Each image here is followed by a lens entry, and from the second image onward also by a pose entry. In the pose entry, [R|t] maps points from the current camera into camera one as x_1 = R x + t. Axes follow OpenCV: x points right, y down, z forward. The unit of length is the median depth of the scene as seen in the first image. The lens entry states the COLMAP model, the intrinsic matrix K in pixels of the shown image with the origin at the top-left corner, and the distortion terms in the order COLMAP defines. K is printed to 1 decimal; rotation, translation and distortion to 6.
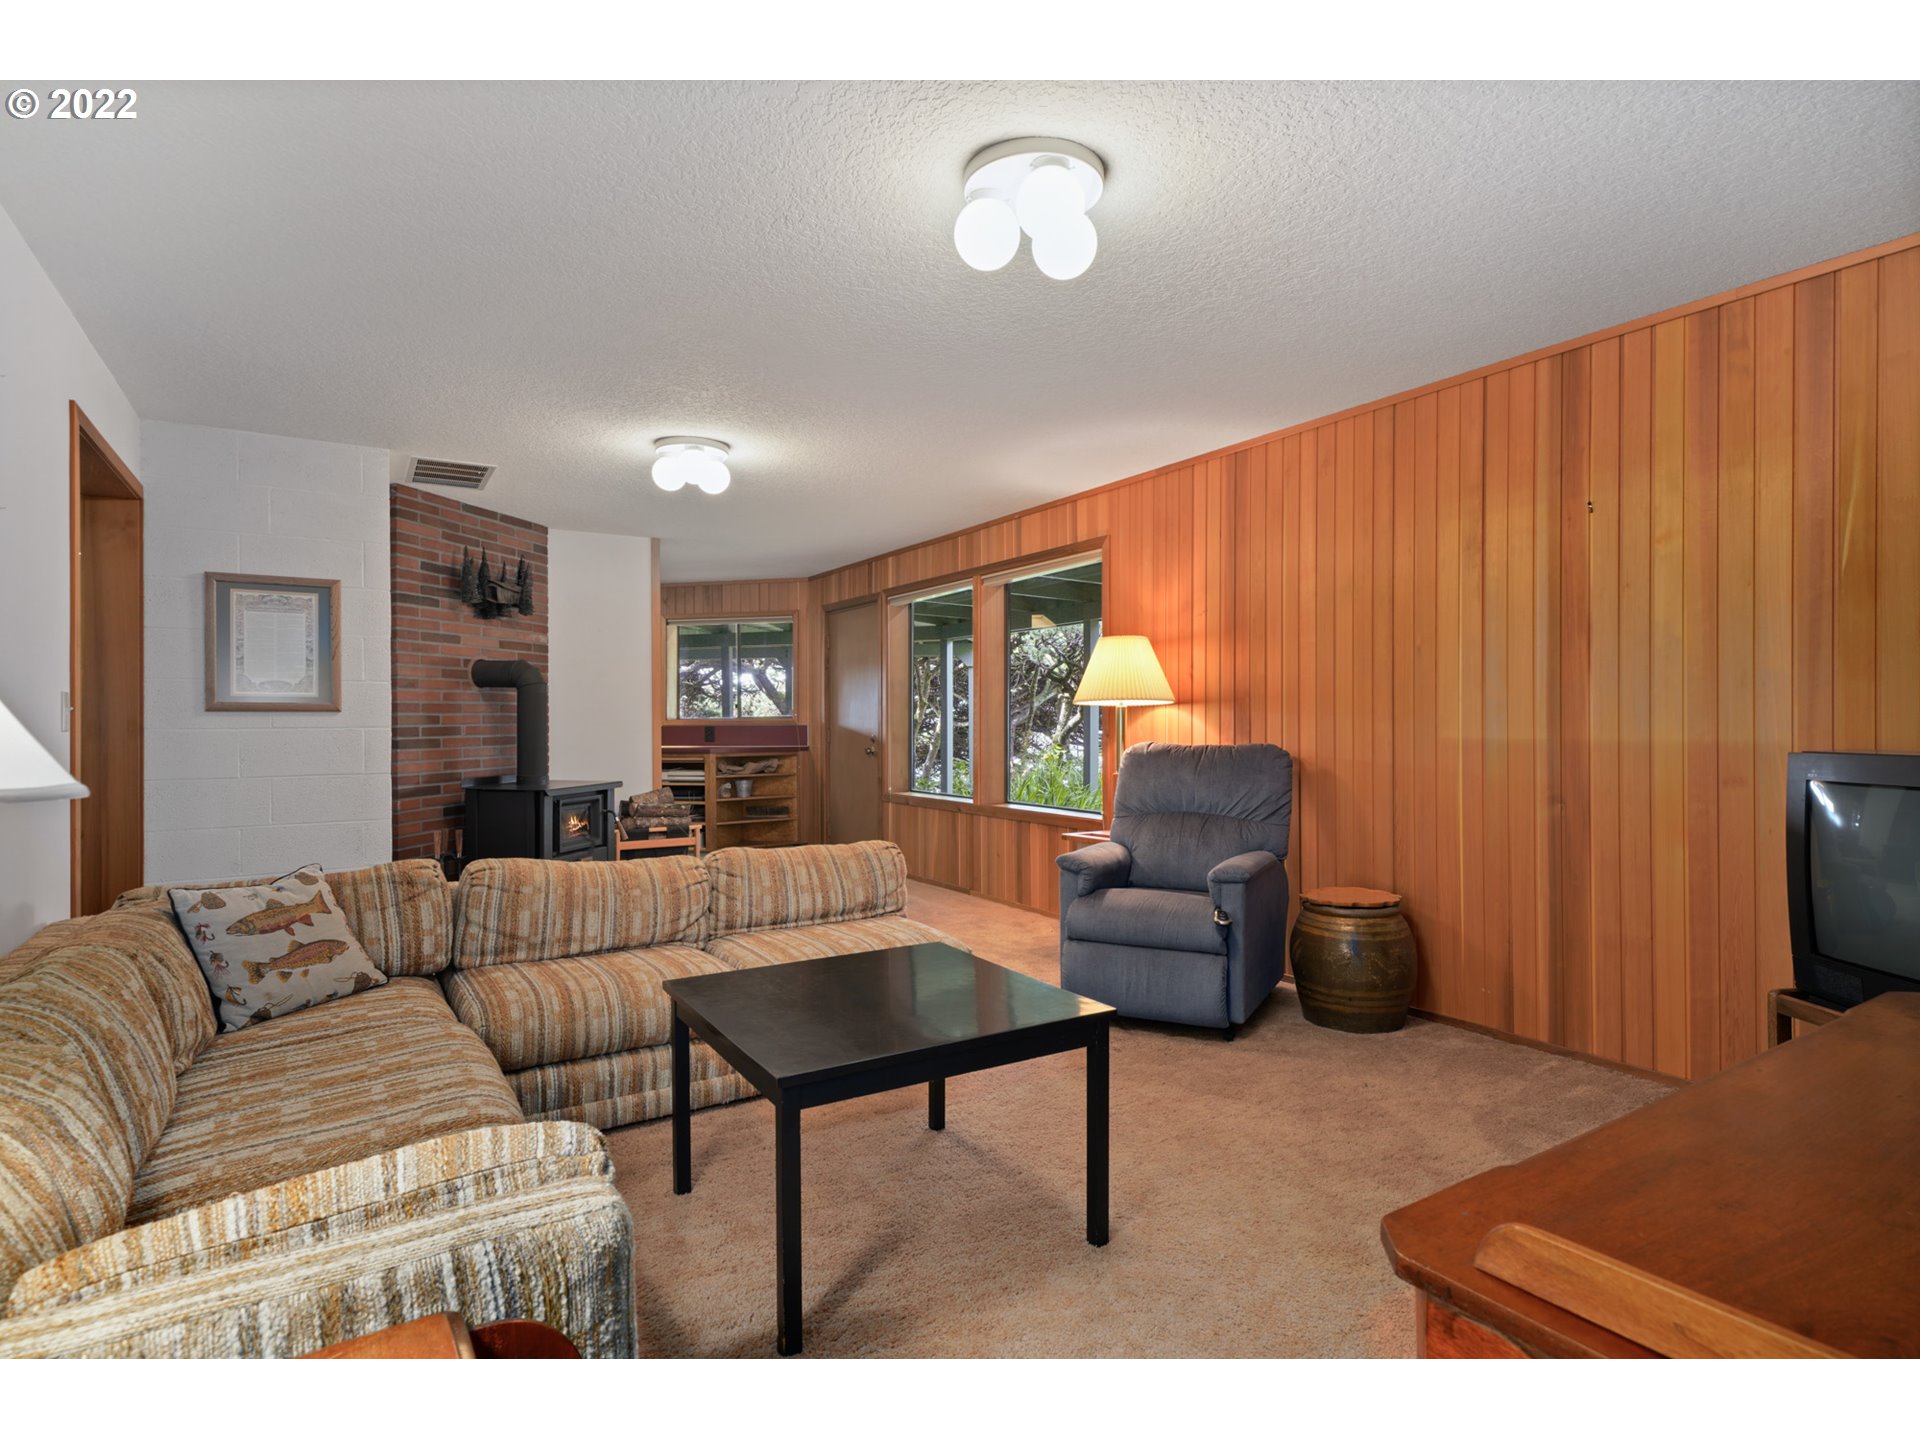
lens RADIAL K [[999.5, 0, 960.7], [0, 999.5, 720.9], [0, 0, 1]] dist [0.001406, 0.000517]
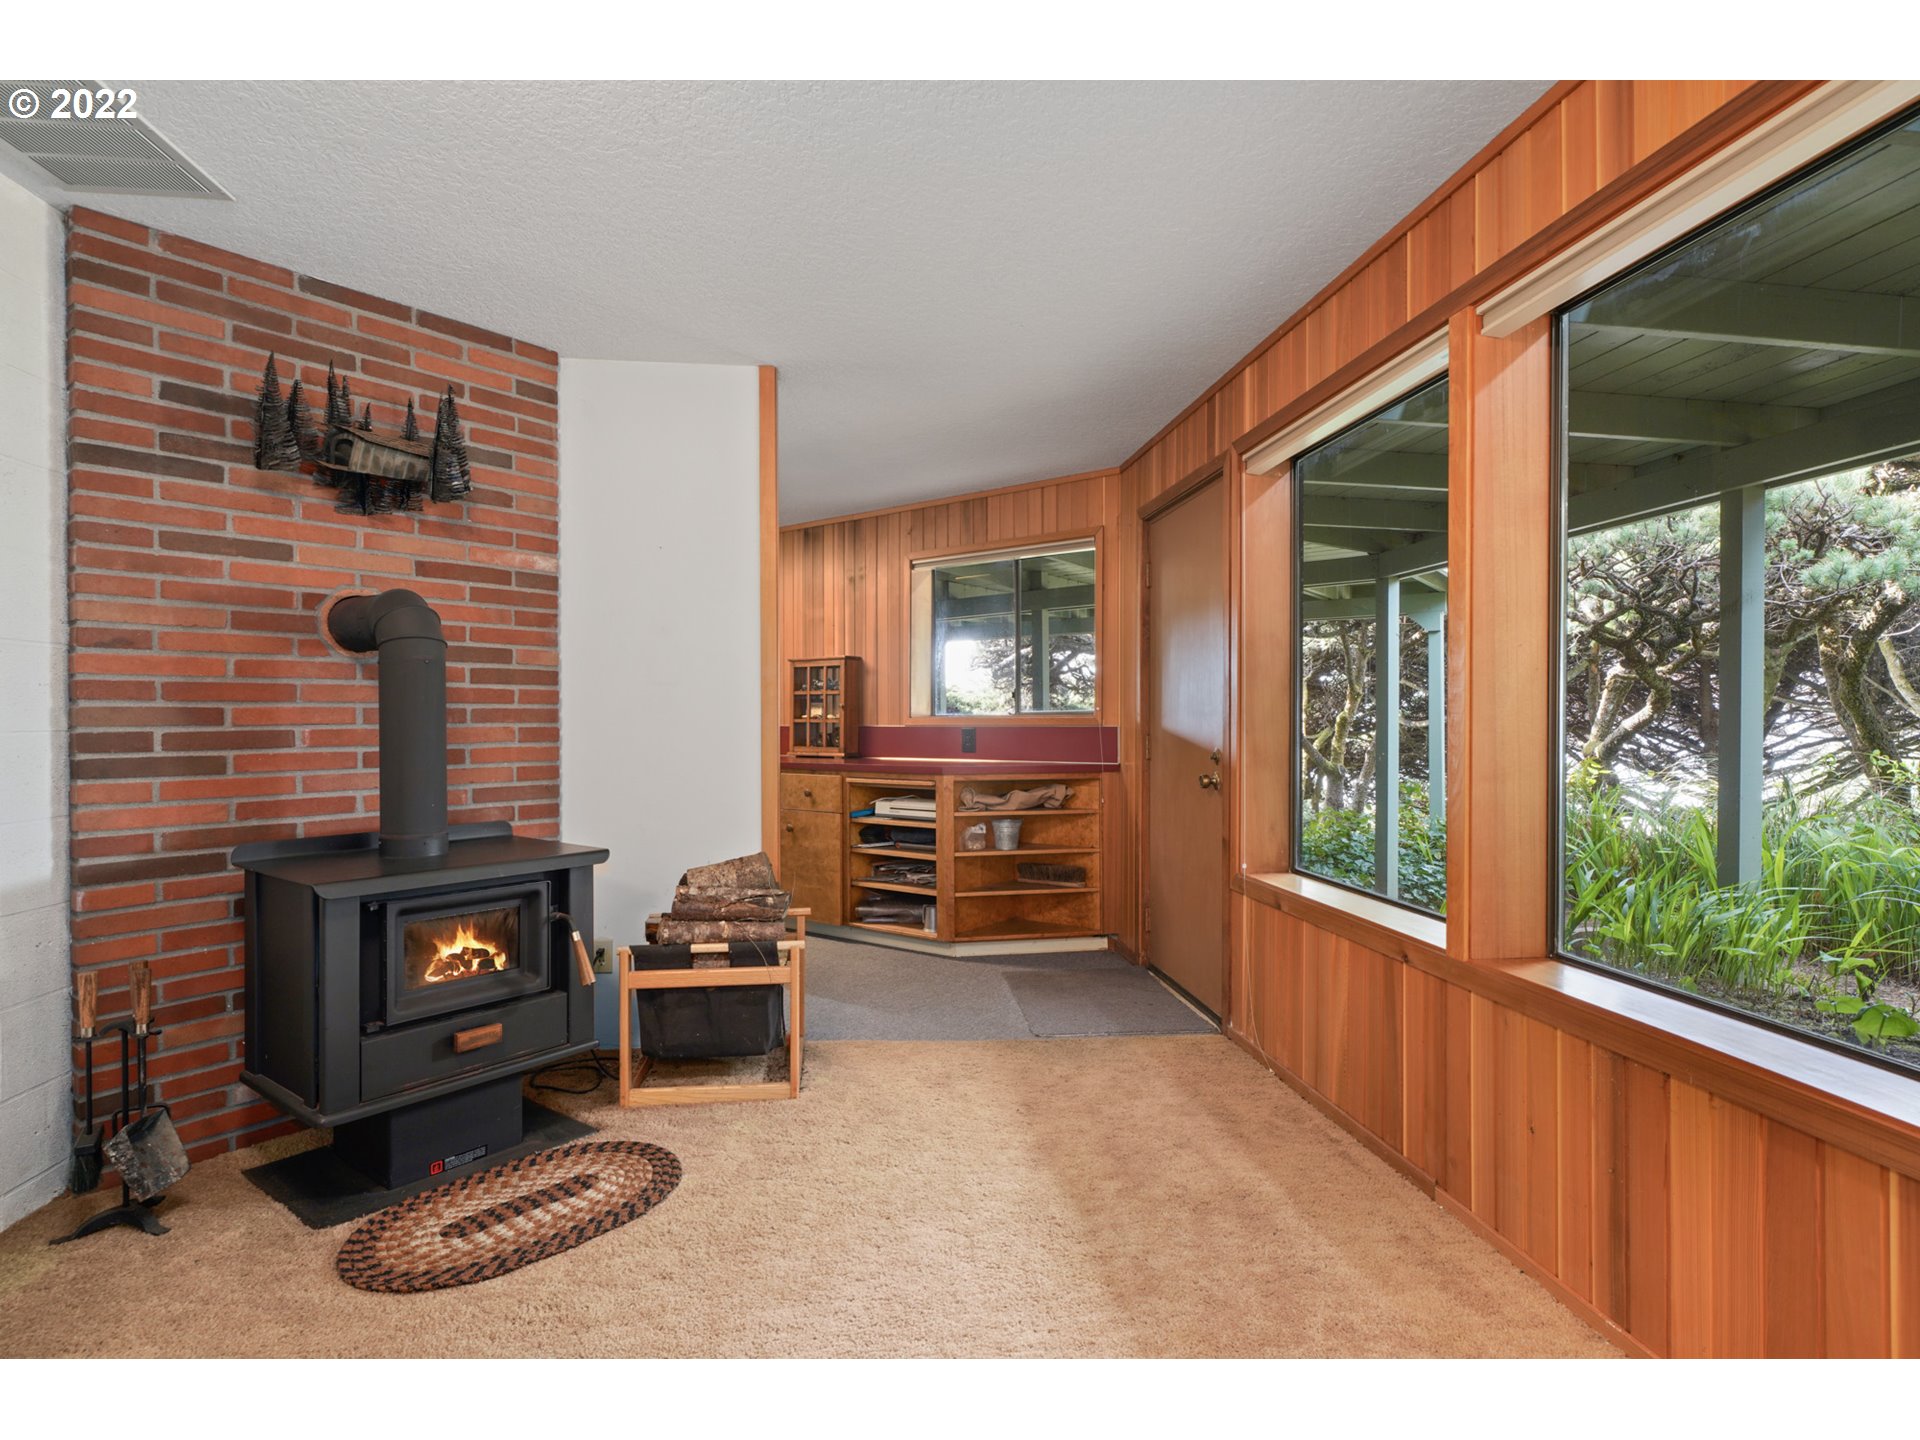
lens RADIAL K [[999.5, 0, 968.2], [0, 999.5, 724.5], [0, 0, 1]] dist [0.001406, 0.000517]
pose [[0.912475, 0.005205, -0.409098, 0.002087], [-0.002531, 0.999972, 0.007077, -0.001139], [0.409124, -0.005422, 0.912463, 0.511634]]
